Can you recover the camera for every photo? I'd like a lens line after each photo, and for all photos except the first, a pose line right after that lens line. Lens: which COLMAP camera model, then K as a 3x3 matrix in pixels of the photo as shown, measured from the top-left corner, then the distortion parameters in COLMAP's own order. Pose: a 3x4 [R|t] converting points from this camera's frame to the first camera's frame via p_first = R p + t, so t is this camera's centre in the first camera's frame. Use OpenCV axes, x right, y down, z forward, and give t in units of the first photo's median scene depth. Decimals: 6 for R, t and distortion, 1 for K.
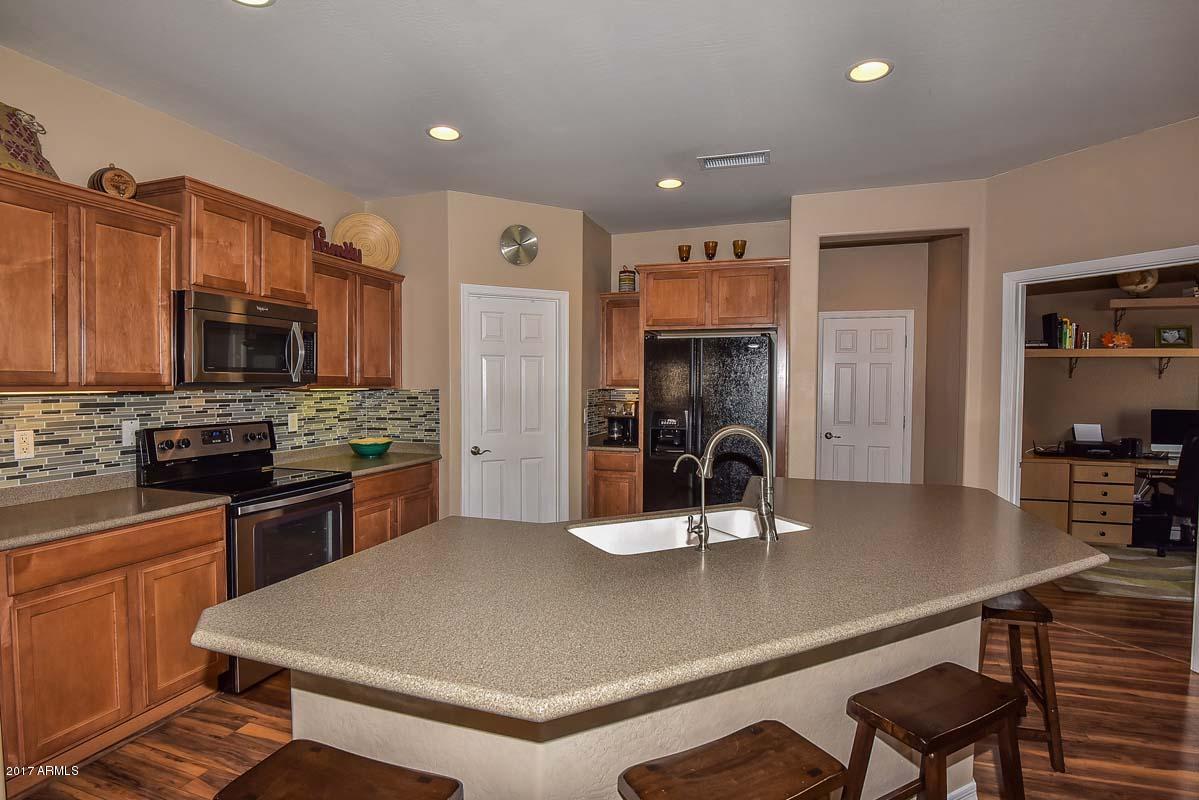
lens RADIAL K [[602.2, 0, 603.6], [0, 602.2, 399.6], [0, 0, 1]] dist [-0.012602, -0.006395]
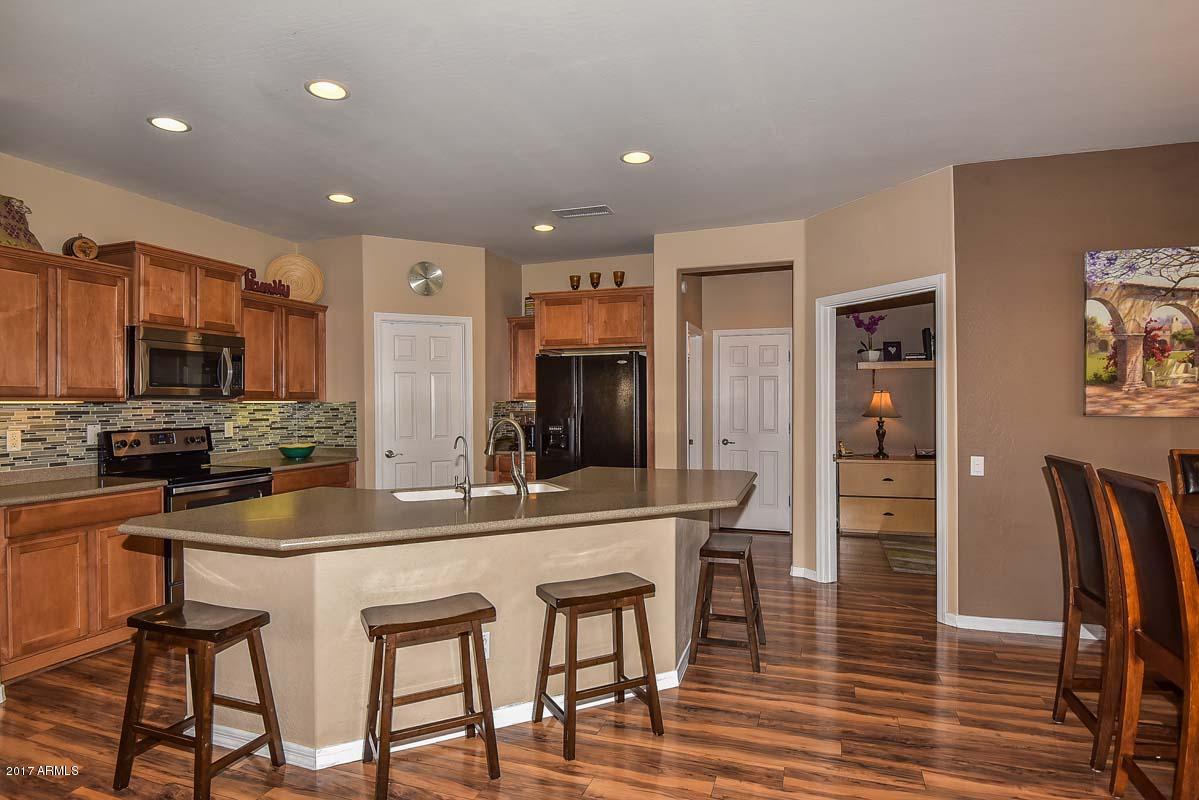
lens RADIAL K [[647.8, 0, 597.2], [0, 647.8, 402.0], [0, 0, 1]] dist [-0.003193, -0.005779]
pose [[0.999770, -0.010626, -0.018614, 0.253712], [0.010104, 0.999559, -0.027922, 0.026751], [0.018903, 0.027728, 0.999437, -0.296841]]
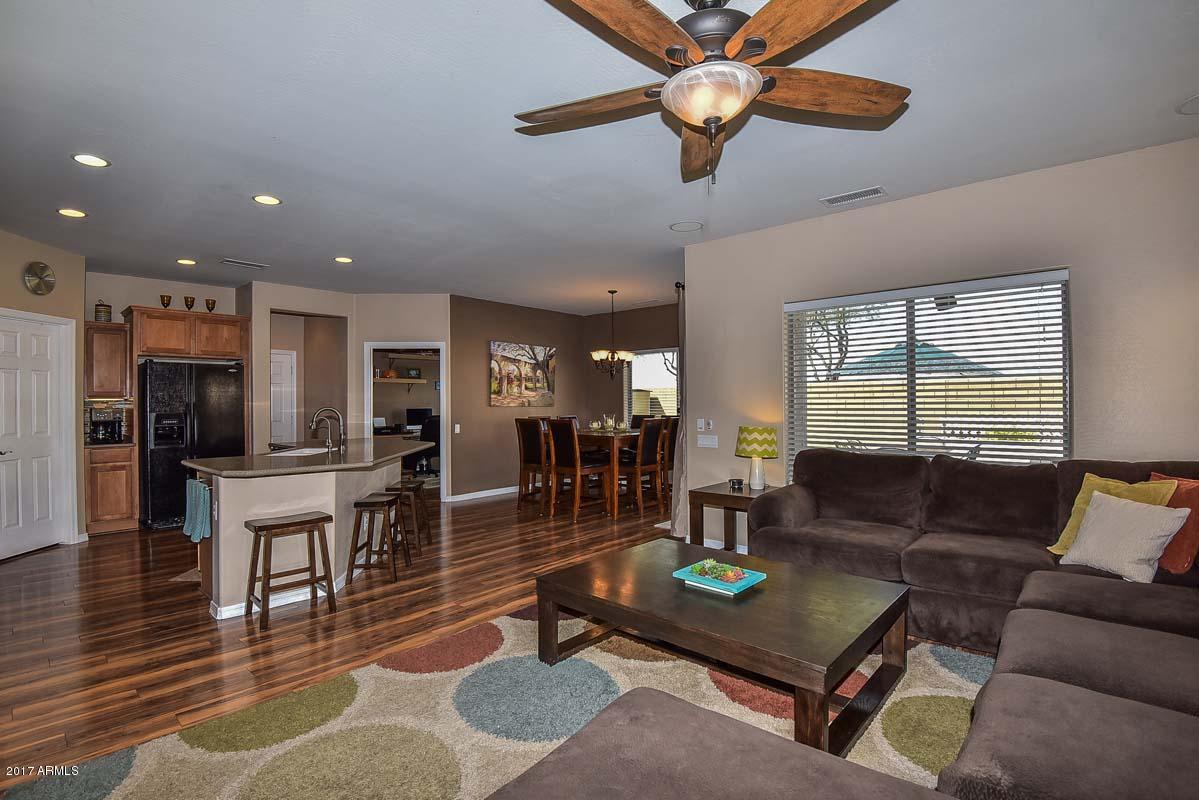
lens RADIAL K [[559.7, 0, 587.6], [0, 559.7, 402.7], [0, 0, 1]] dist [-0.030375, -0.001054]
pose [[0.420769, -0.007722, 0.907135, -0.780613], [0.031036, 0.999501, -0.005887, 0.038038], [-0.906637, 0.030631, 0.420798, -0.527753]]
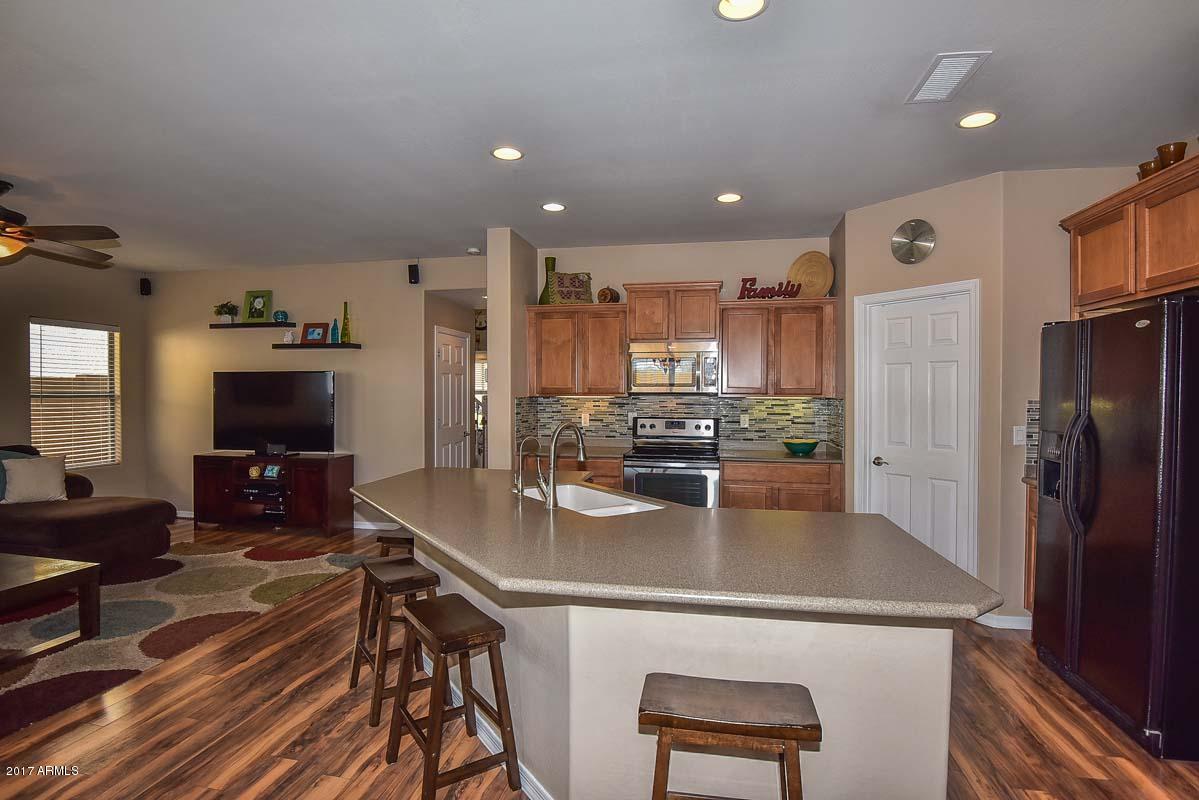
lens RADIAL K [[602.2, 0, 587.5], [0, 602.2, 392.9], [0, 0, 1]] dist [-0.012602, -0.006395]
pose [[0.108283, -0.004109, -0.994112, 0.840217], [-0.029728, 0.999531, -0.007370, -0.006617], [0.993676, 0.030351, 0.108110, 0.487714]]
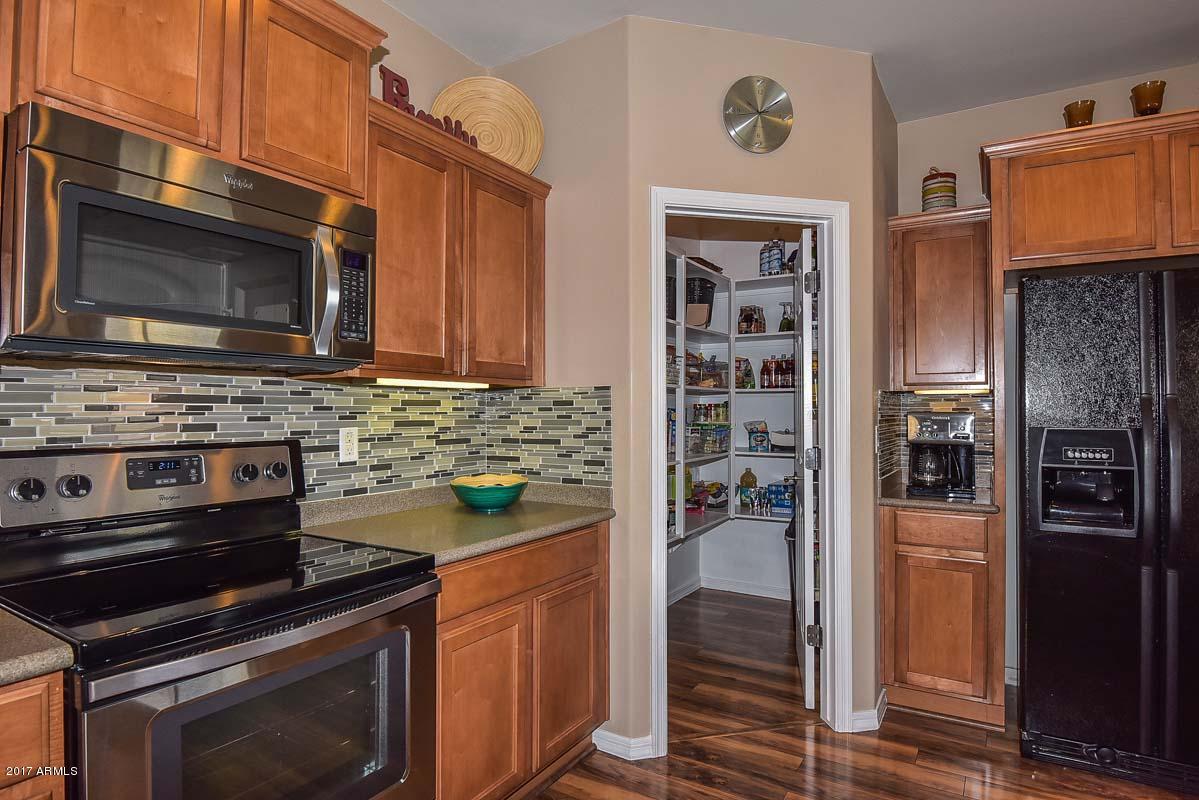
lens RADIAL K [[647.8, 0, 598.2], [0, 647.8, 401.6], [0, 0, 1]] dist [-0.003193, -0.005779]
pose [[0.969215, -0.005634, -0.246153, -0.161868], [-0.003861, 0.999267, -0.038076, 0.020878], [0.246187, 0.037854, 0.968483, 0.498820]]
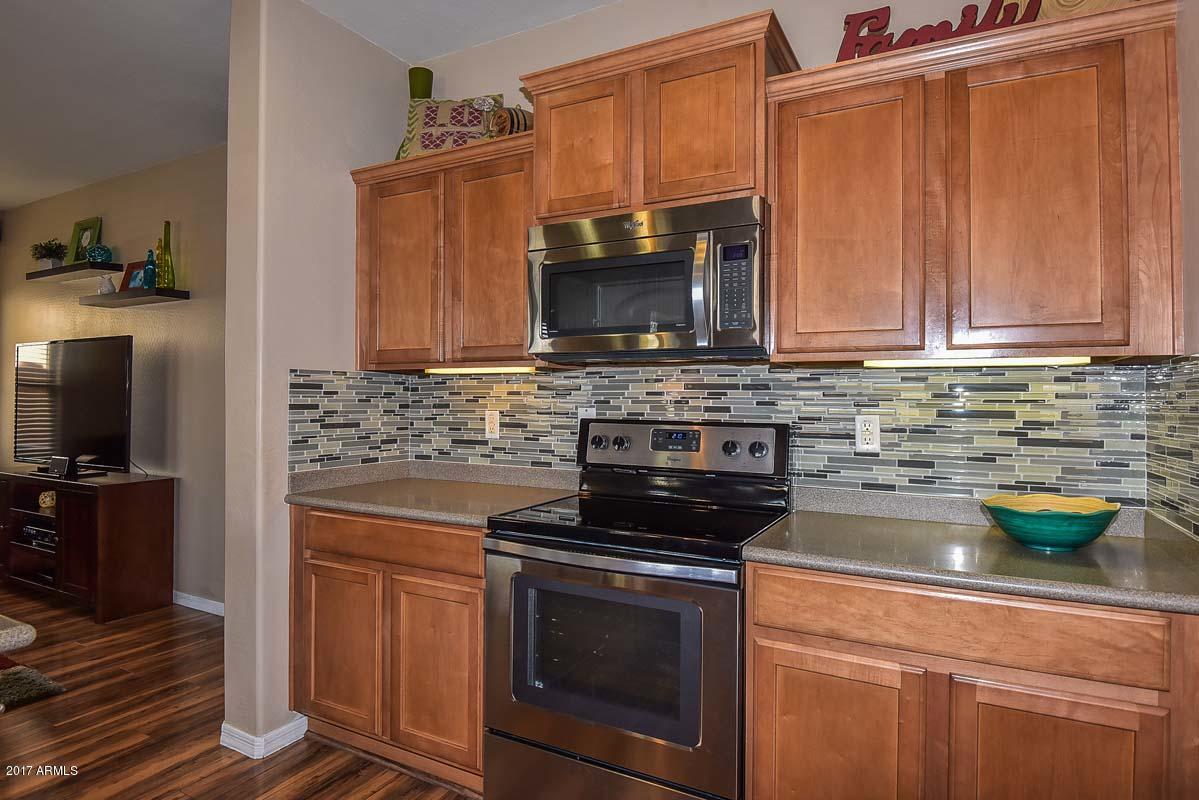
lens RADIAL K [[659.9, 0, 585.8], [0, 659.9, 385.2], [0, 0, 1]] dist [-0.019027, -0.002646]
pose [[-0.193703, -0.017517, -0.980904, 0.056256], [-0.030531, 0.999464, -0.011819, 0.011693], [0.980585, 0.027658, -0.194134, 0.883563]]
